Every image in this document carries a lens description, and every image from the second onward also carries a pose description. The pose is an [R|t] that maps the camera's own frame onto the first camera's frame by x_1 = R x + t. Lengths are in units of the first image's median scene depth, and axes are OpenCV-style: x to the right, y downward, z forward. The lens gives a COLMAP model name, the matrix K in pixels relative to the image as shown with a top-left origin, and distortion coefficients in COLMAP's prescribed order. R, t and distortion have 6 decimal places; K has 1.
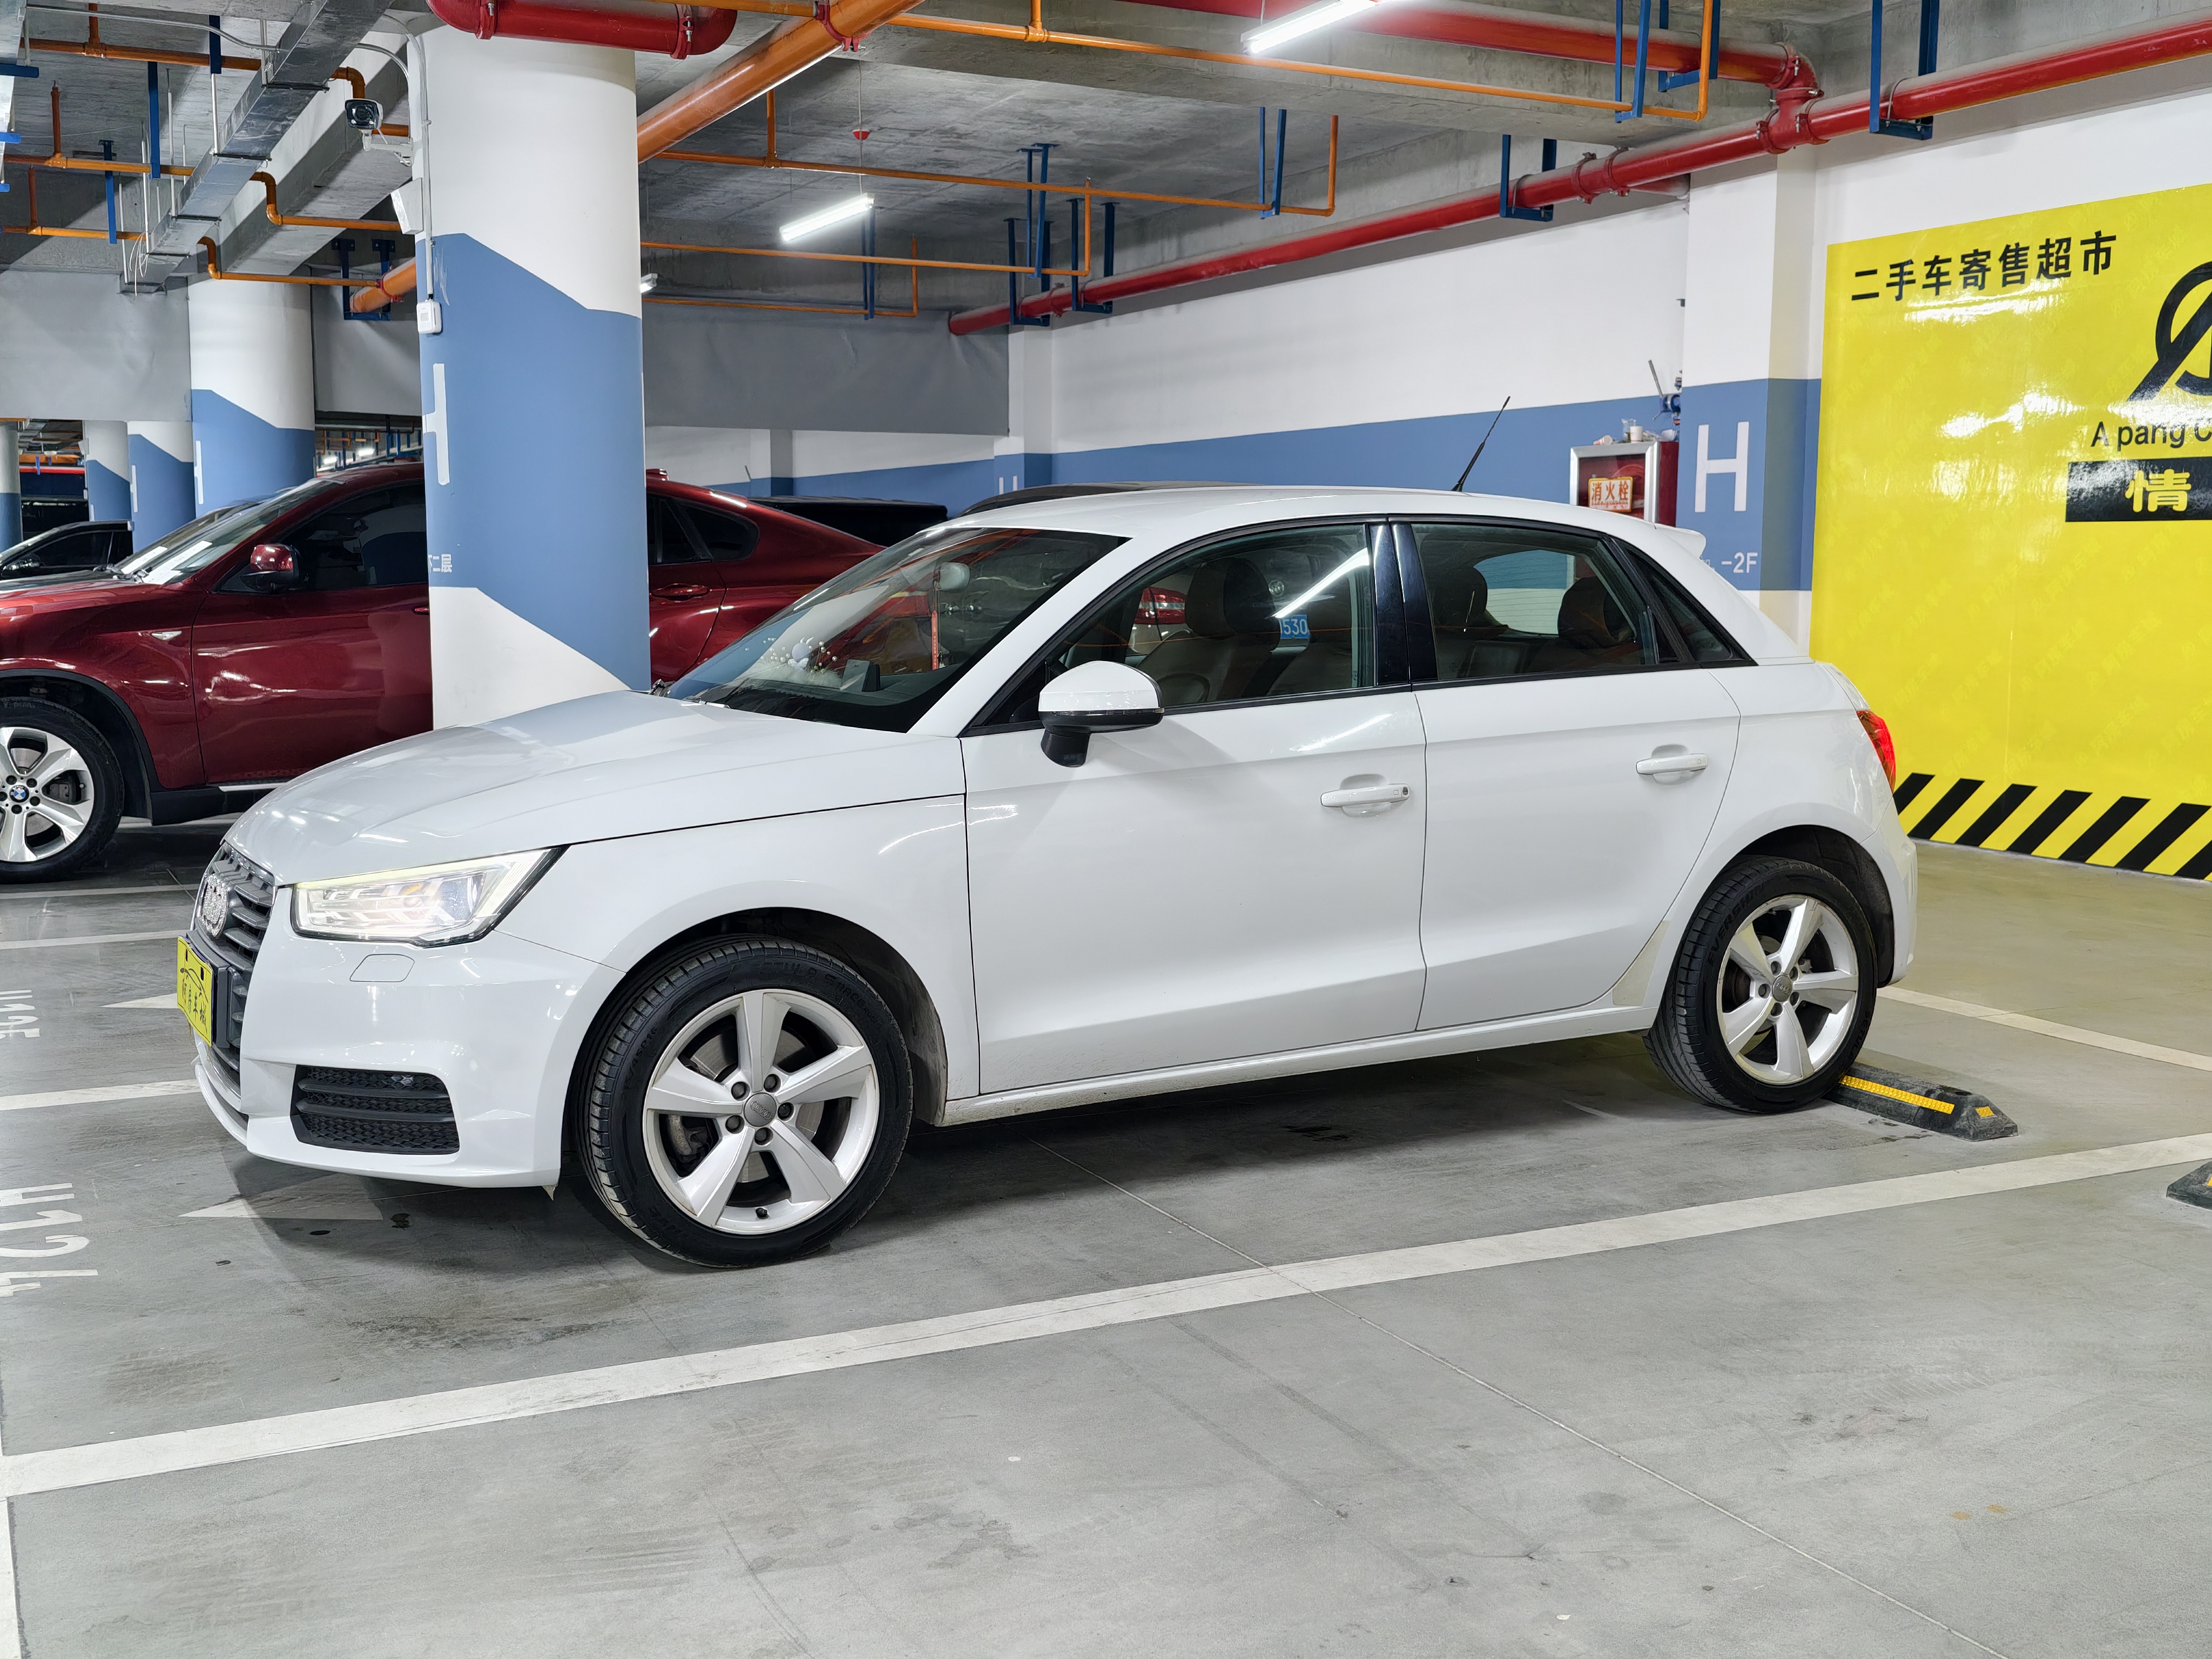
lens RADIAL K [[2274.7, 0, 1106.0], [0, 2274.7, 829.5], [0, 0, 1]] dist [0.027143, 0.003229]
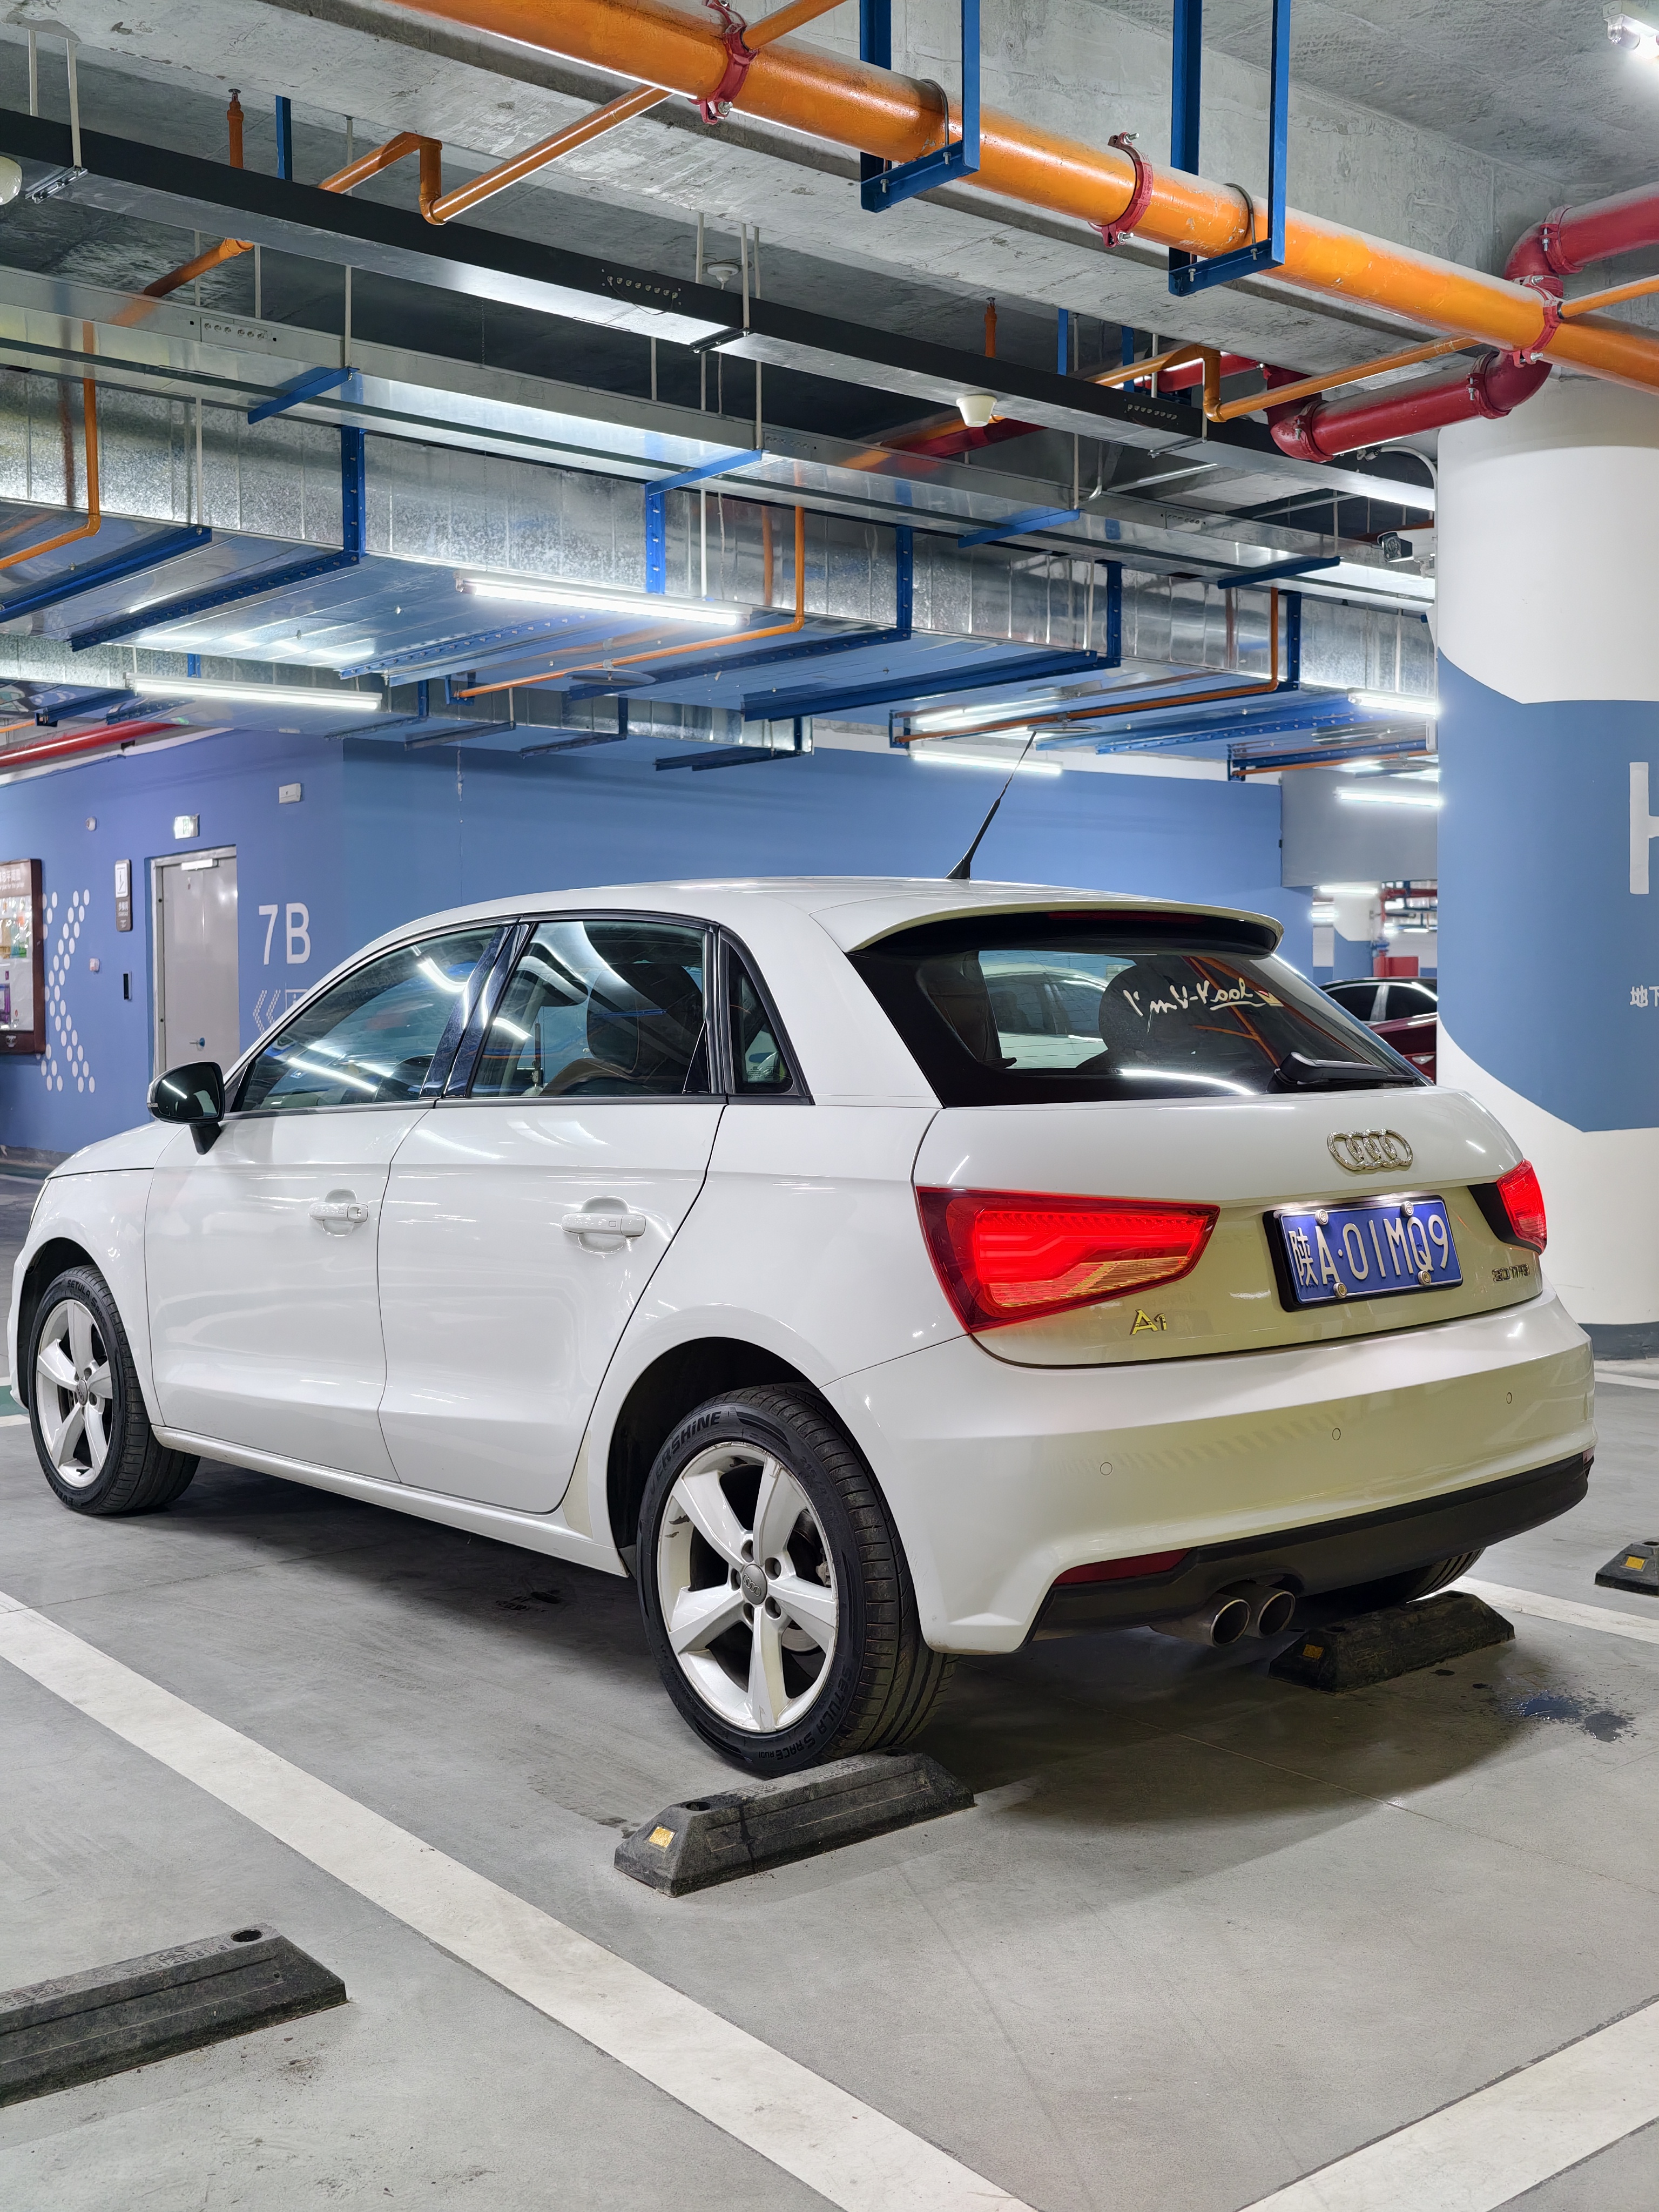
lens RADIAL K [[2286.8, 0, 821.2], [0, 2286.8, 1107.2], [0, 0, 1]] dist [0.020349, -0.010396]
pose [[0.217323, 0.036310, -0.975424, 0.940076], [-0.109651, 0.993891, 0.012567, -0.079514], [0.969921, 0.104226, 0.219976, 0.845506]]
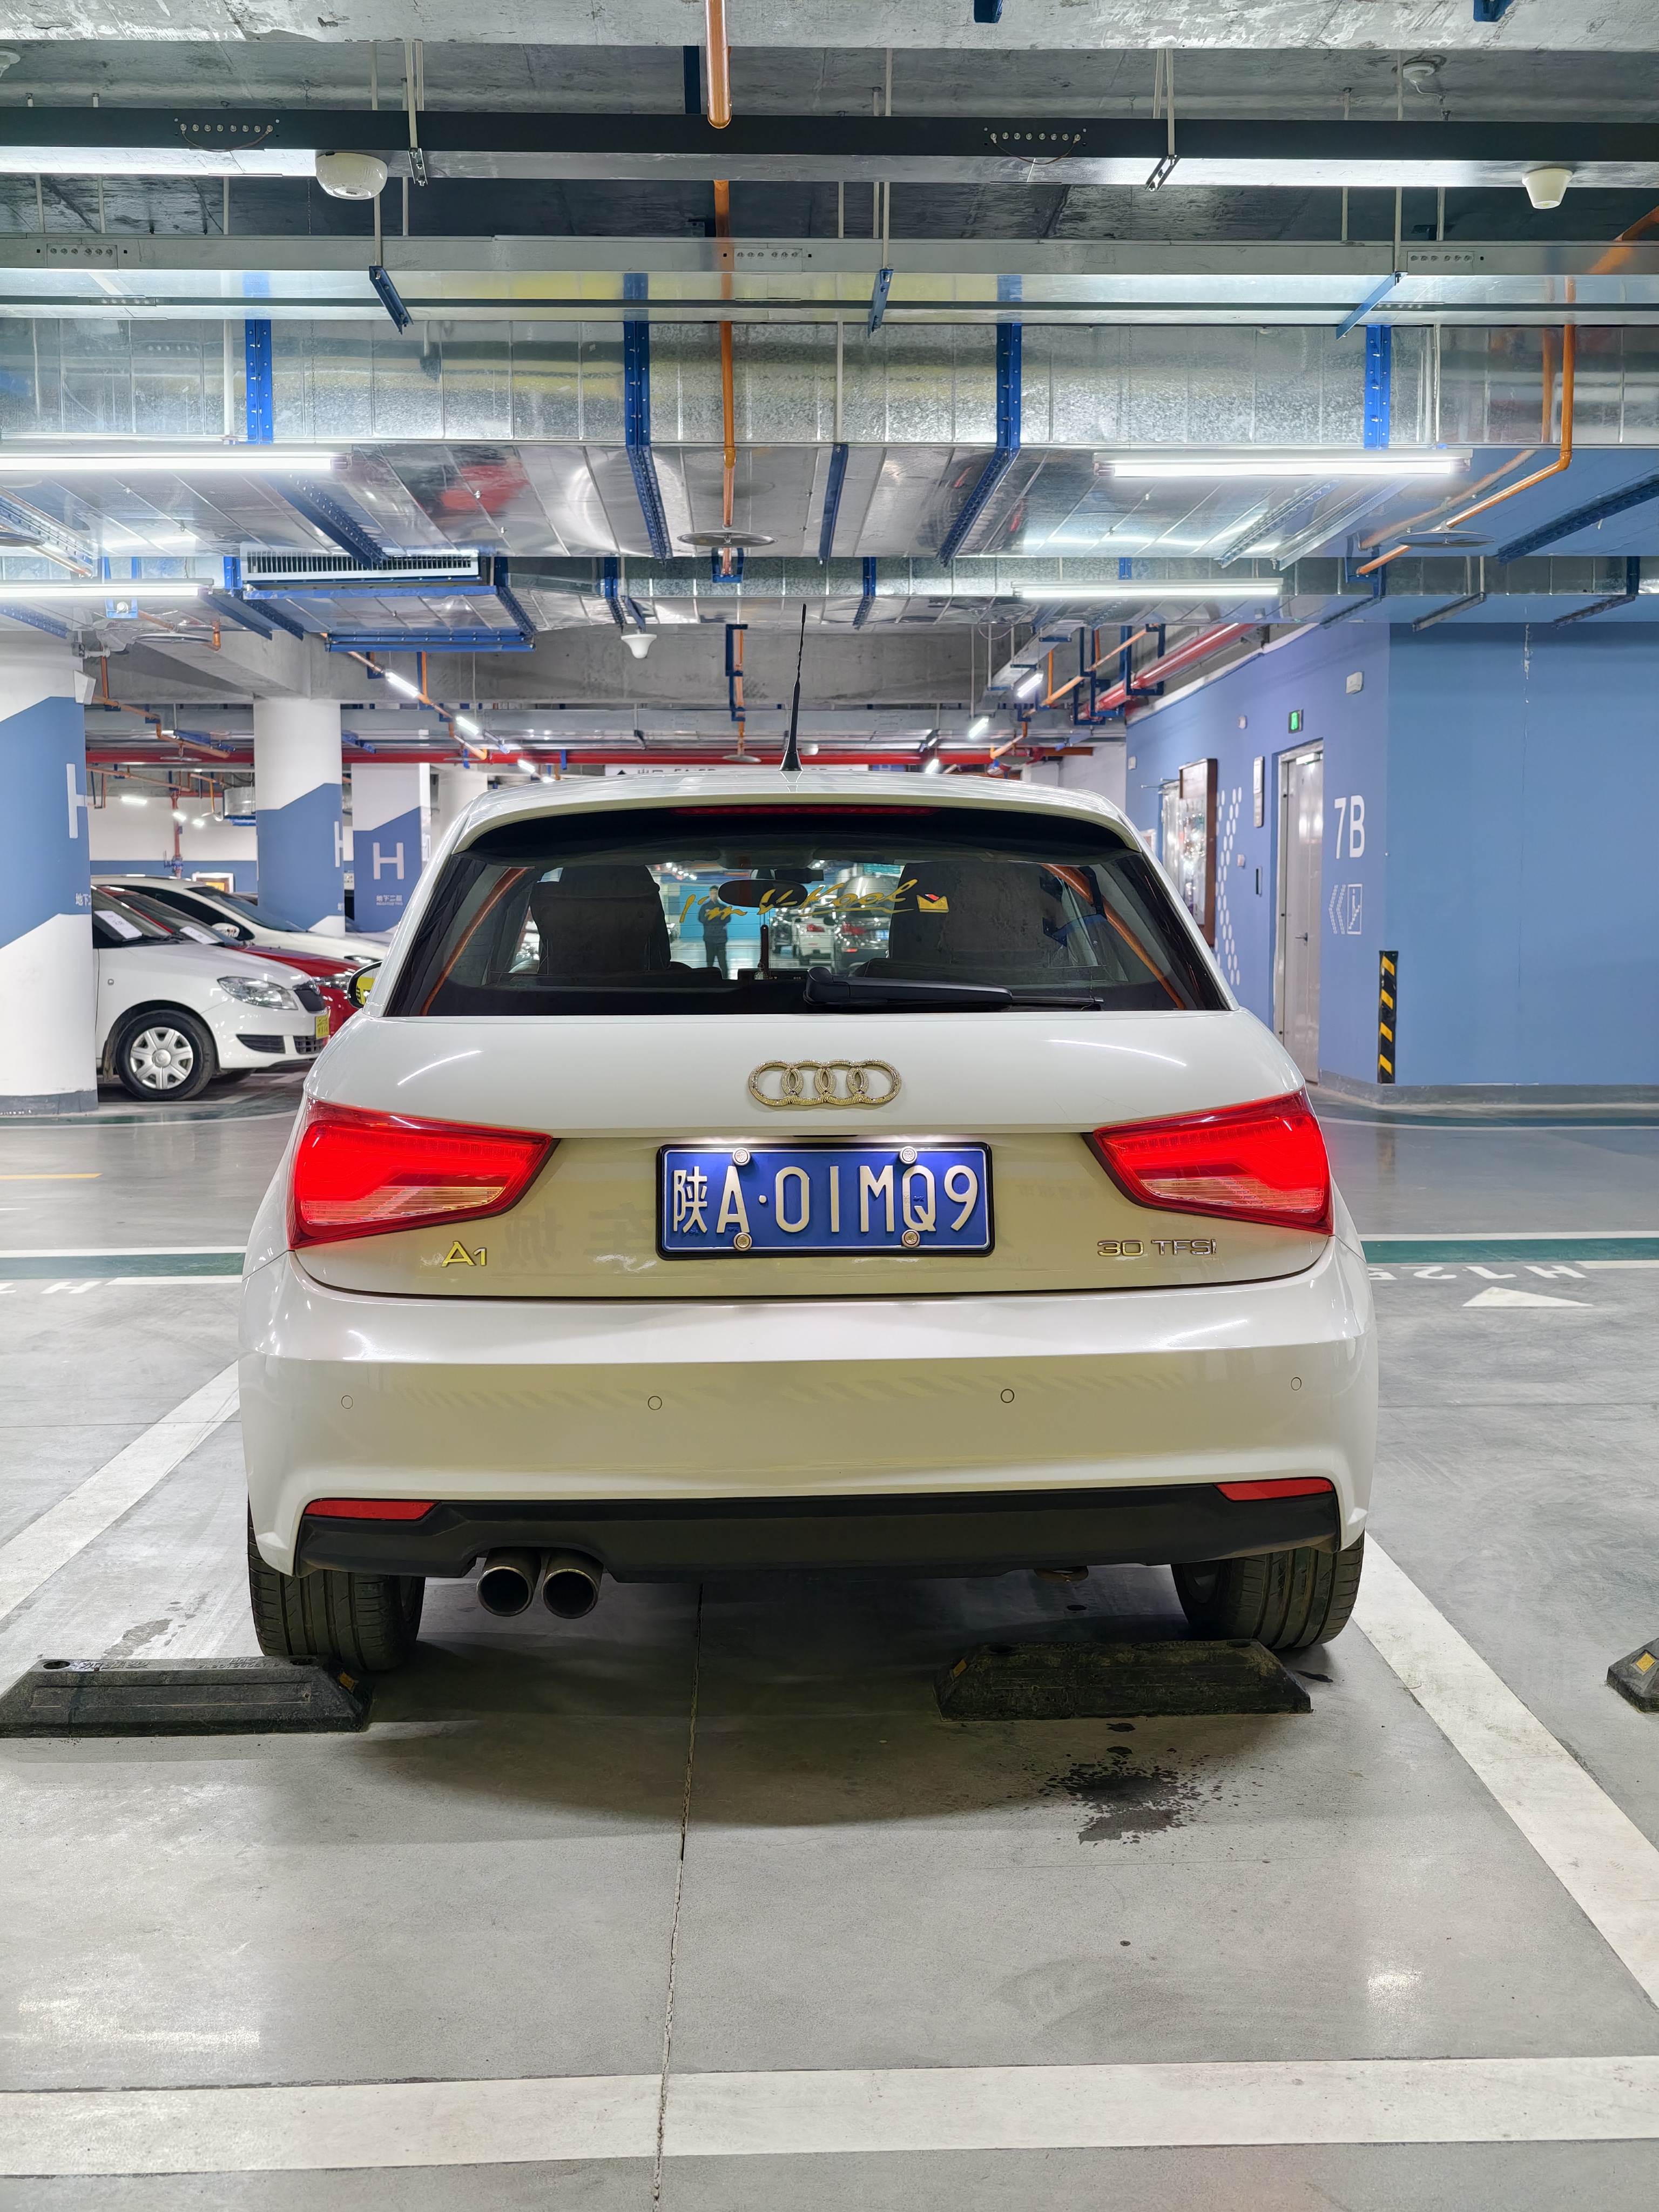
lens RADIAL K [[2283.0, 0, 827.6], [0, 2283.0, 1095.8], [0, 0, 1]] dist [0.034283, -0.028353]
pose [[-0.419408, 0.071912, -0.904945, 0.832735], [-0.103823, 0.986517, 0.126512, -0.146046], [0.901841, 0.147014, -0.406287, 1.392221]]
